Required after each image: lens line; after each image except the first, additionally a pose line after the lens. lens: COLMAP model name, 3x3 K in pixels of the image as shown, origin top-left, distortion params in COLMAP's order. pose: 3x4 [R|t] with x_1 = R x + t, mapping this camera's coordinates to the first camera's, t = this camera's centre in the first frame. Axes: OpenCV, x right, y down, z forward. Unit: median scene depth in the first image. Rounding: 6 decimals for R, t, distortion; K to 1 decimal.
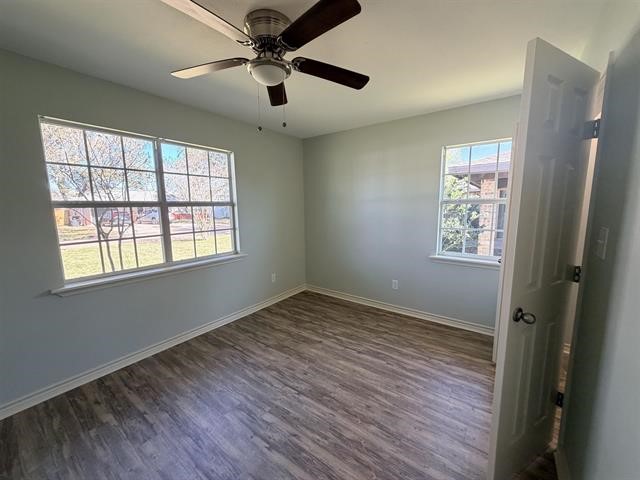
lens RADIAL K [[254.8, 0, 317.7], [0, 254.8, 239.7], [0, 0, 1]] dist [0.001583, 0.000067]
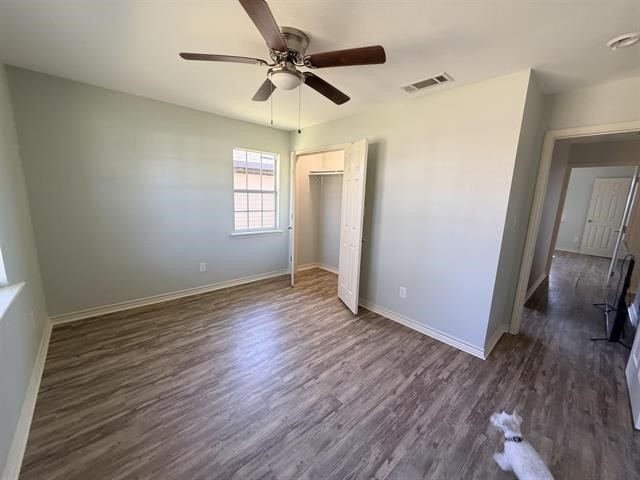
lens RADIAL K [[254.8, 0, 317.7], [0, 254.8, 239.7], [0, 0, 1]] dist [0.001583, 0.000067]
pose [[0.192491, -0.156824, 0.968686, -0.743741], [0.095483, 0.985456, 0.140565, -0.049301], [-0.976642, 0.065435, 0.204666, 0.361926]]
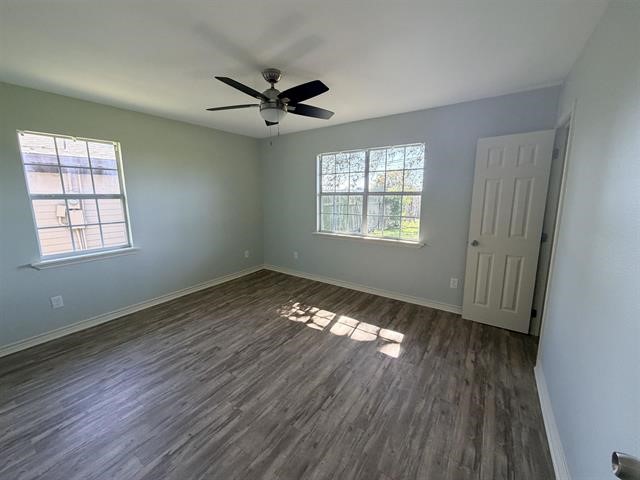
lens RADIAL K [[254.8, 0, 317.7], [0, 254.8, 239.7], [0, 0, 1]] dist [0.001583, 0.000067]
pose [[-0.026232, -0.163196, 0.986245, -0.398811], [0.140001, 0.976261, 0.165268, -0.021291], [-0.989804, 0.142410, -0.002762, 0.103433]]
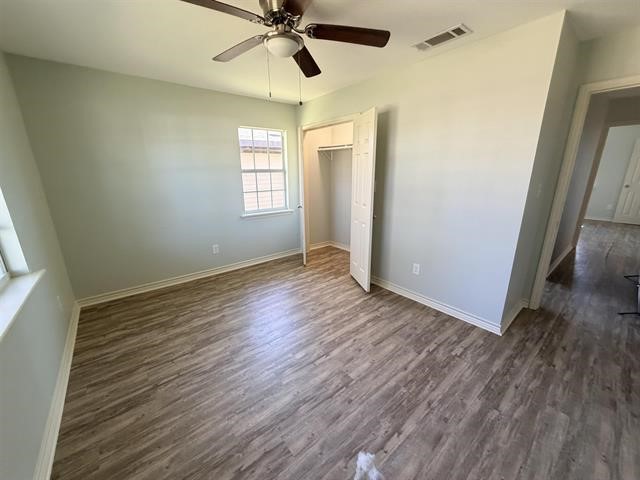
lens RADIAL K [[254.6, 0, 318.6], [0, 254.6, 240.0], [0, 0, 1]] dist [0.002364, -0.000130]
pose [[0.240581, -0.248277, 0.938339, -0.719237], [0.138551, 0.965617, 0.219972, -0.046806], [-0.960690, 0.077087, 0.266708, 0.343015]]
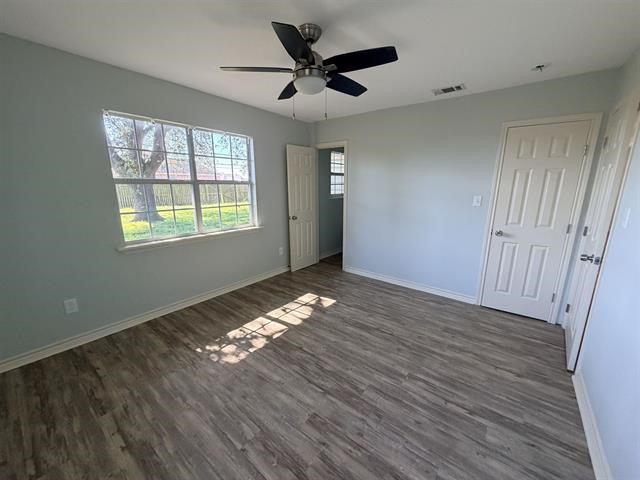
lens RADIAL K [[254.6, 0, 318.6], [0, 254.6, 240.0], [0, 0, 1]] dist [0.002364, -0.000130]
pose [[-0.999318, -0.005376, 0.036531, 0.375706], [0.007634, 0.937884, 0.346865, -0.139716], [-0.036127, 0.346908, -0.937203, 0.891146]]
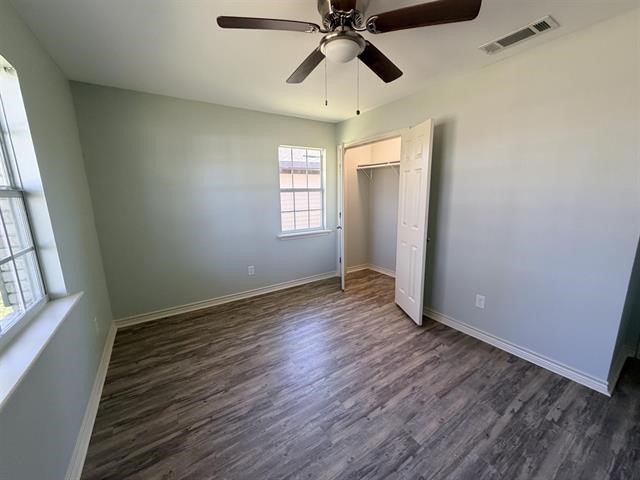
lens RADIAL K [[254.8, 0, 317.7], [0, 254.8, 239.7], [0, 0, 1]] dist [0.001583, 0.000067]
pose [[0.344282, -0.170585, 0.923239, -0.651700], [0.140711, 0.981624, 0.128900, -0.051427], [-0.928262, 0.085532, 0.361958, 0.430094]]
